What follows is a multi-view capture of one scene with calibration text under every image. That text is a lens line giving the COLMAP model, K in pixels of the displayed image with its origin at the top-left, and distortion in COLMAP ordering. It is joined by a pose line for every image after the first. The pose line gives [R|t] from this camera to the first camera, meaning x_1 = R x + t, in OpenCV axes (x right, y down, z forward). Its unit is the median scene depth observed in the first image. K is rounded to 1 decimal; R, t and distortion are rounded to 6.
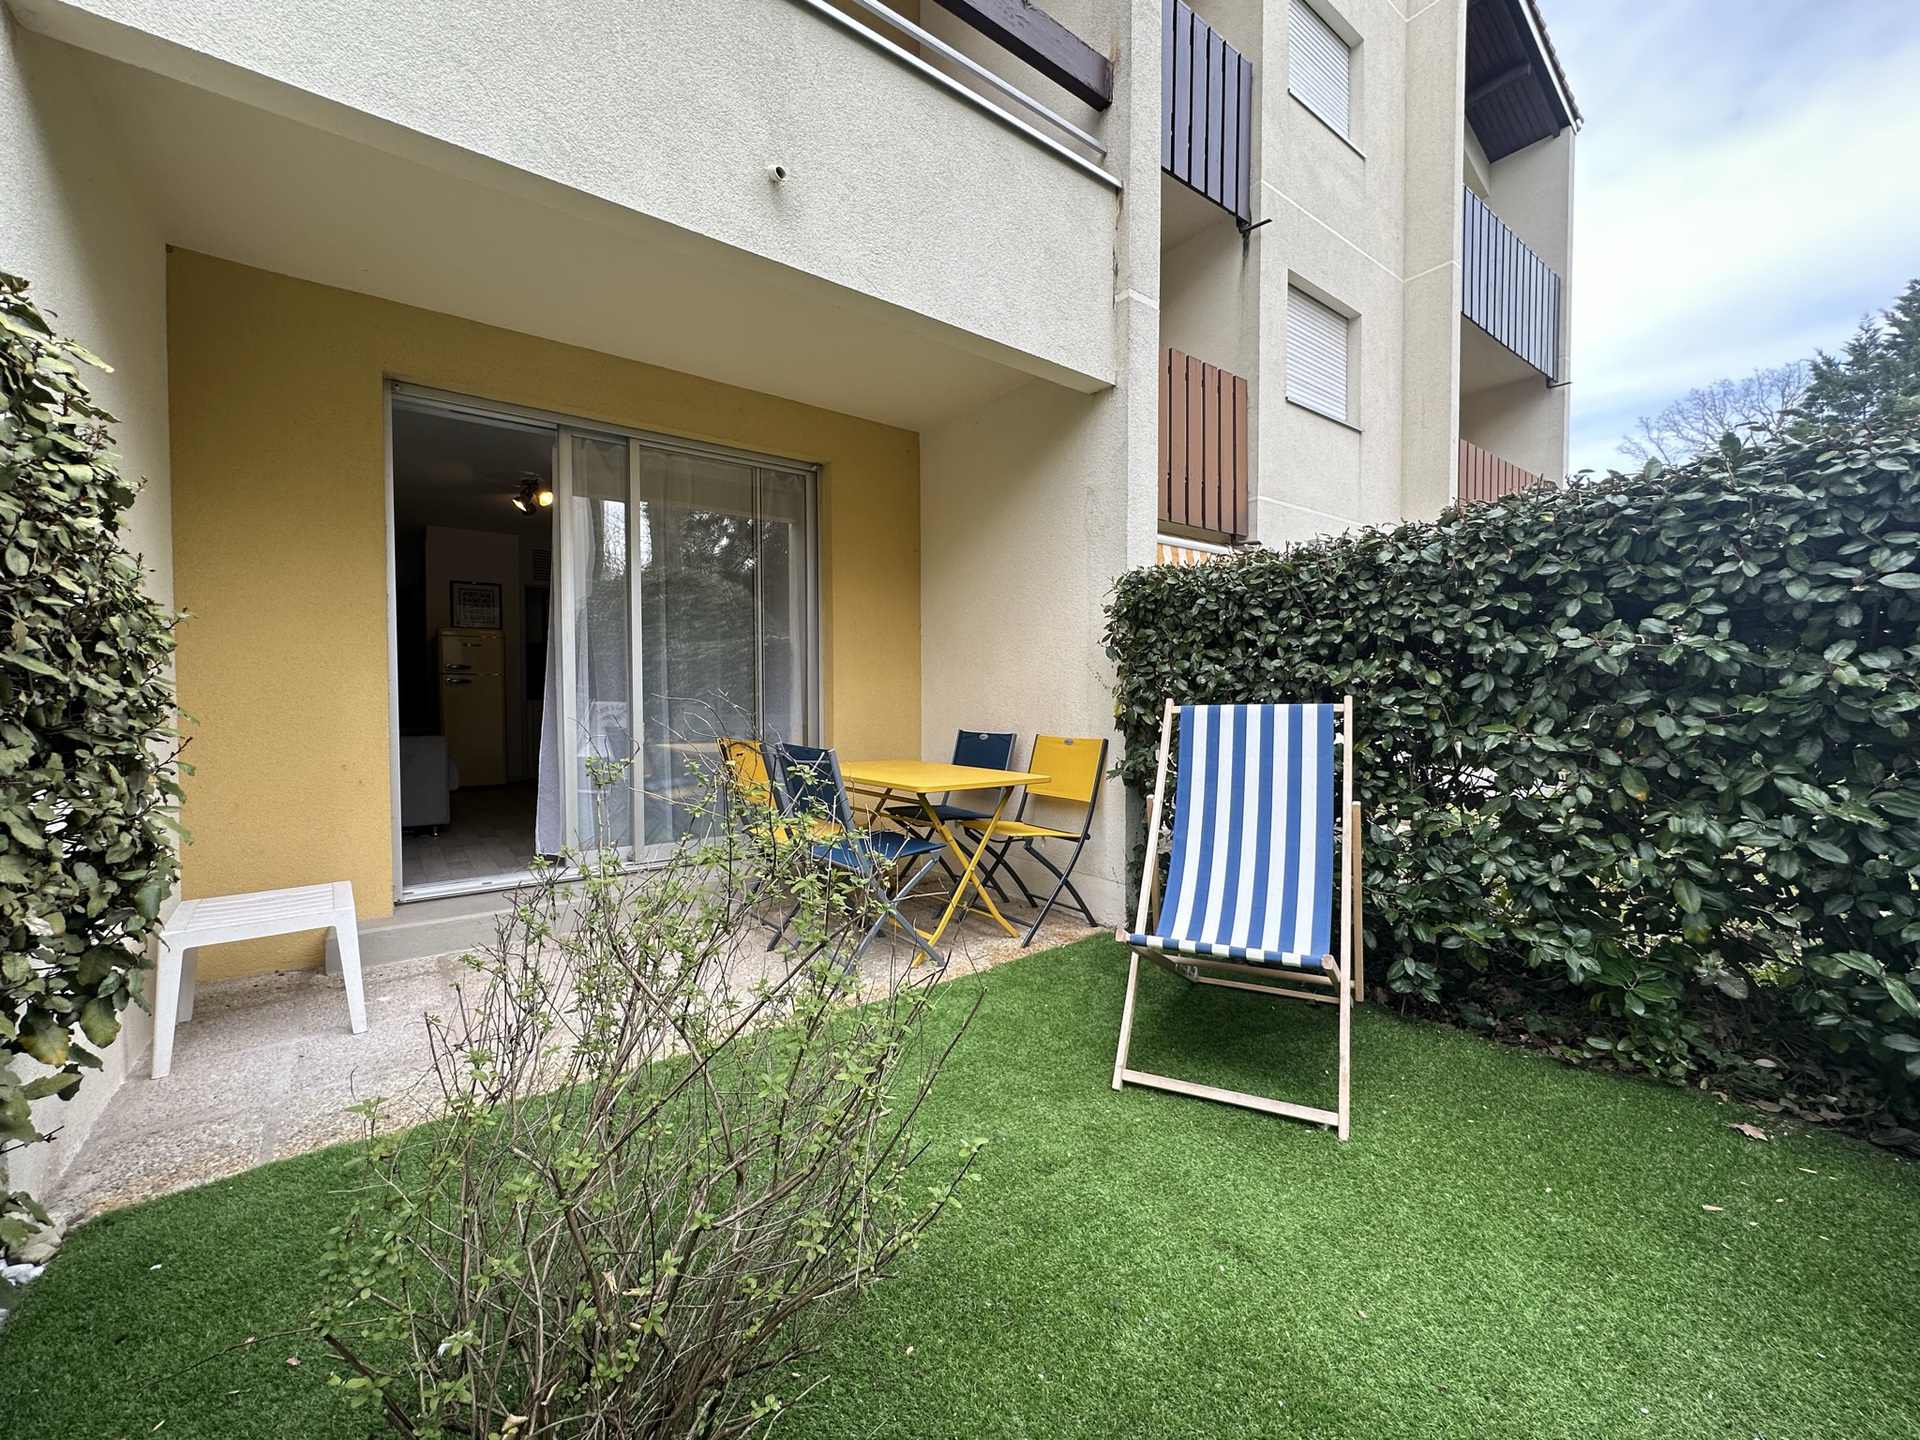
lens RADIAL K [[771.3, 0, 954.3], [0, 771.3, 719.6], [0, 0, 1]] dist [0.000407, -0.000063]
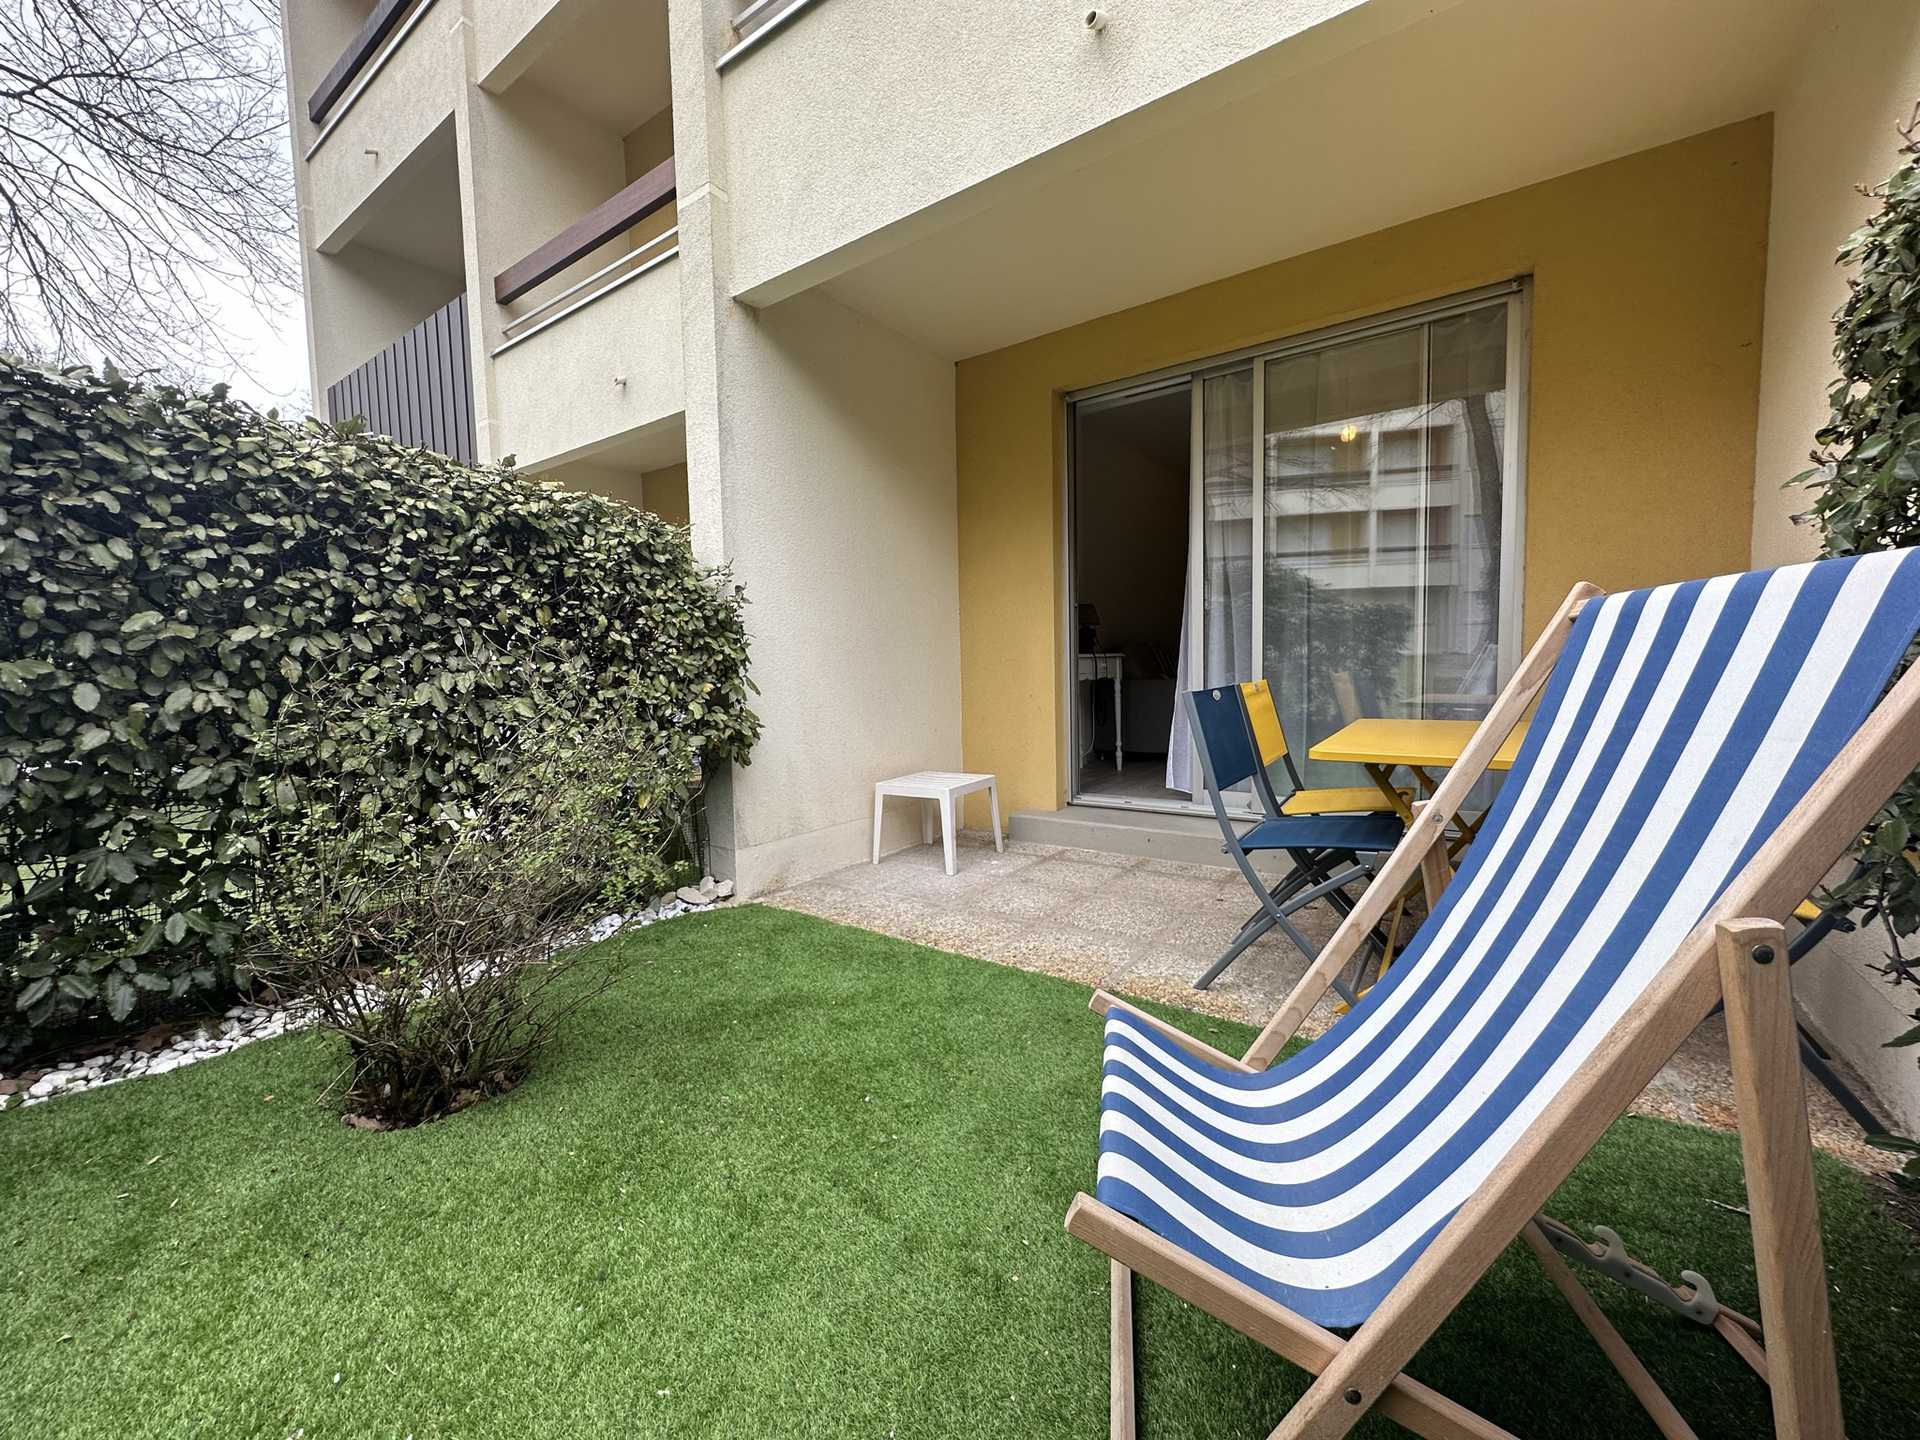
lens RADIAL K [[771.3, 0, 954.3], [0, 771.3, 719.6], [0, 0, 1]] dist [0.000407, -0.000063]
pose [[0.286048, 0.061991, -0.956208, 0.442426], [-0.009818, 0.998042, 0.061766, 0.018269], [0.958165, -0.008280, 0.286097, 0.434439]]
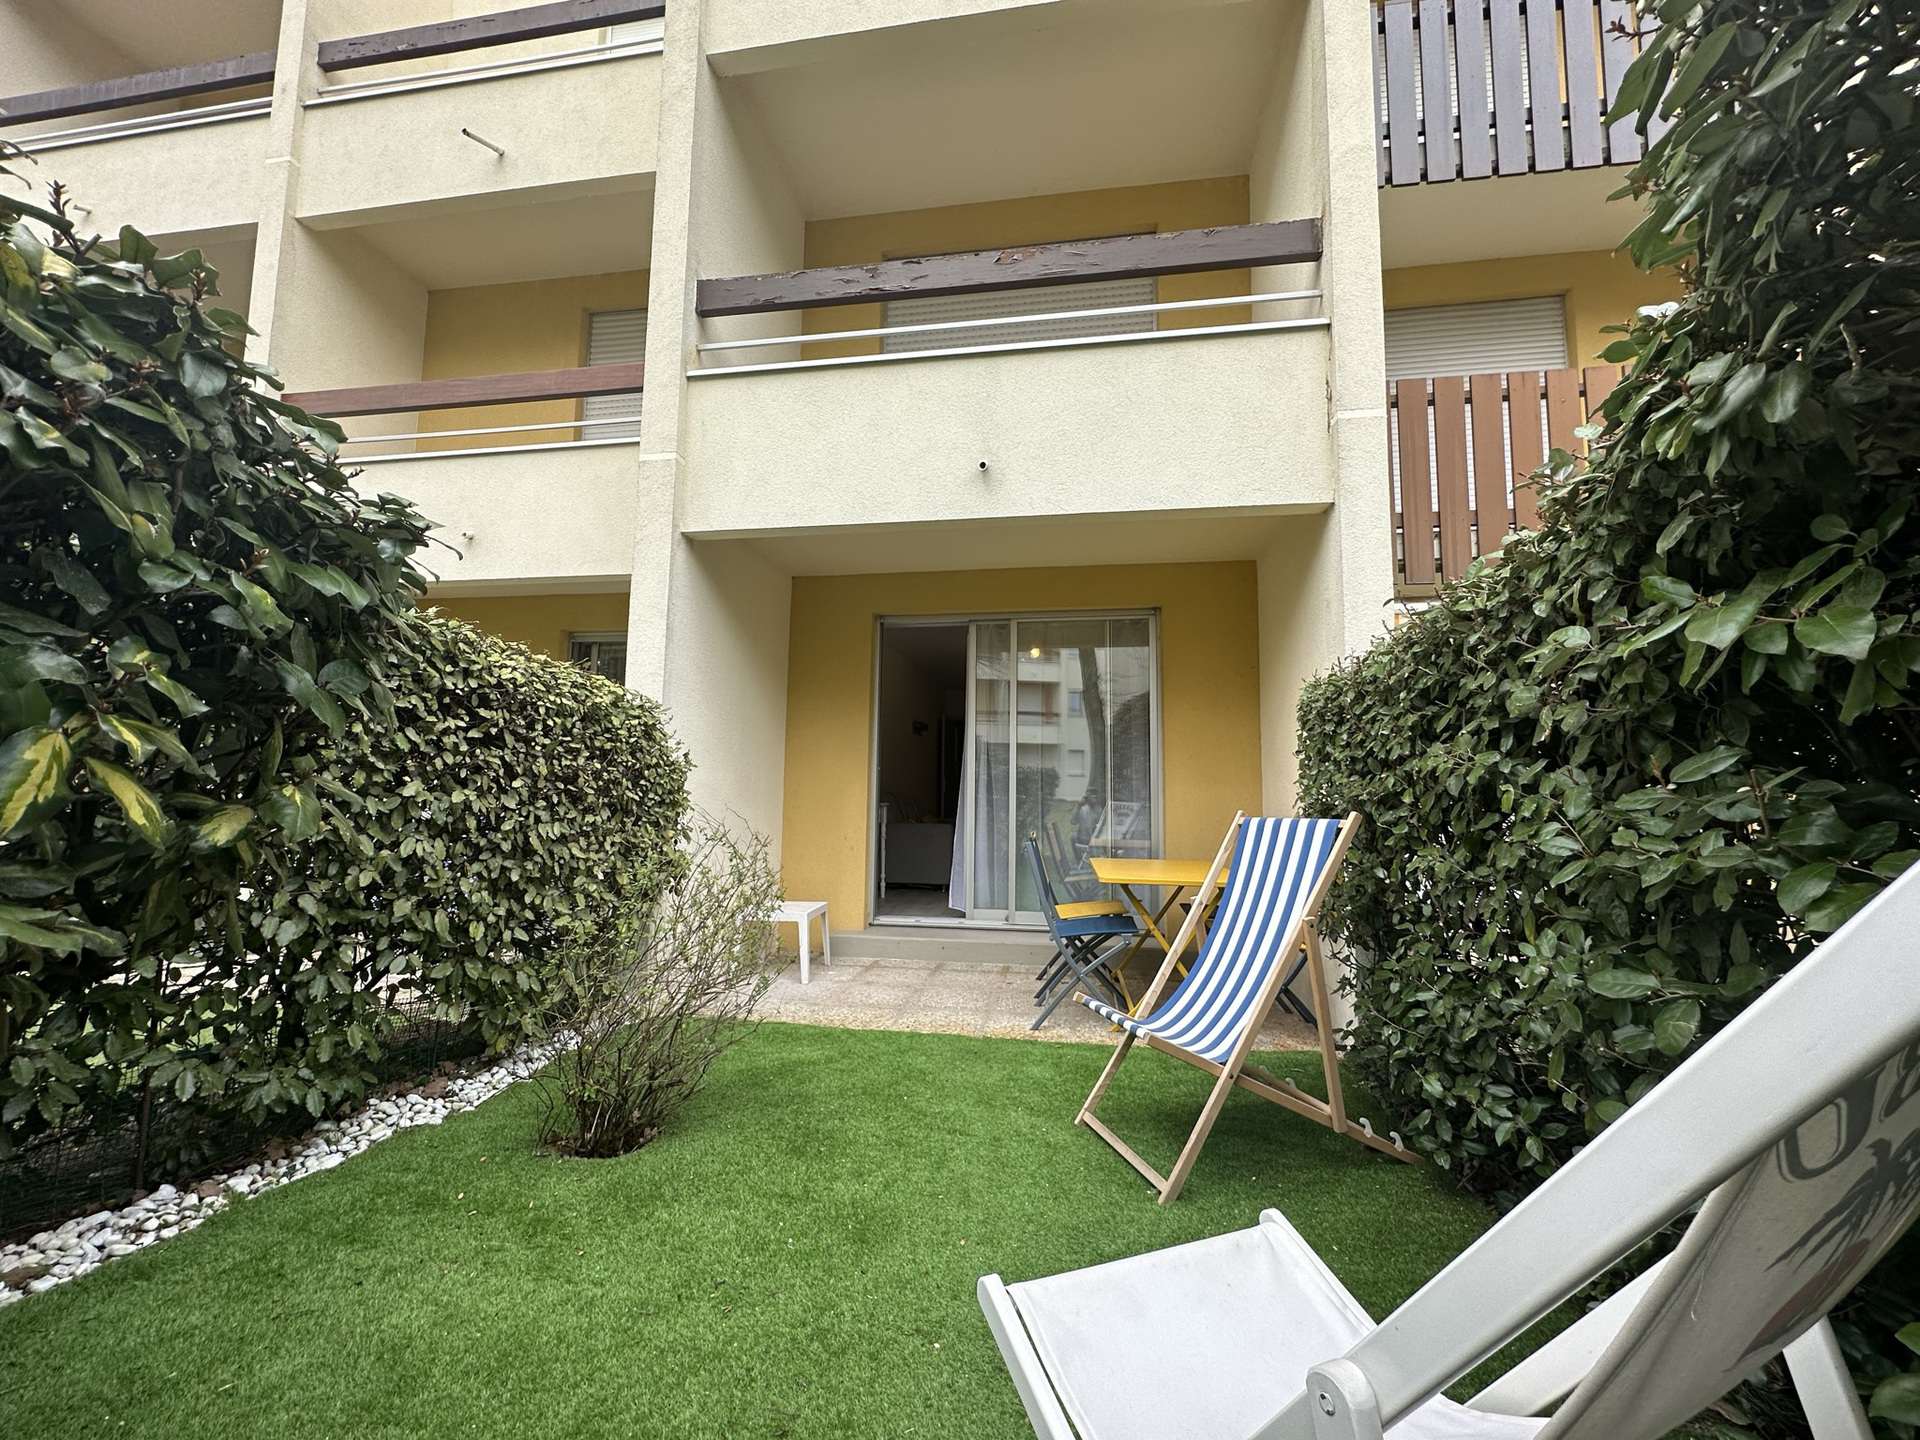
lens RADIAL K [[783.9, 0, 951.5], [0, 783.9, 714.1], [0, 0, 1]] dist [0.001140, 0.000091]
pose [[0.679747, -0.063206, -0.730718, 0.626265], [-0.039170, 0.991730, -0.122221, -0.008093], [0.732400, 0.111702, 0.671649, -0.040969]]
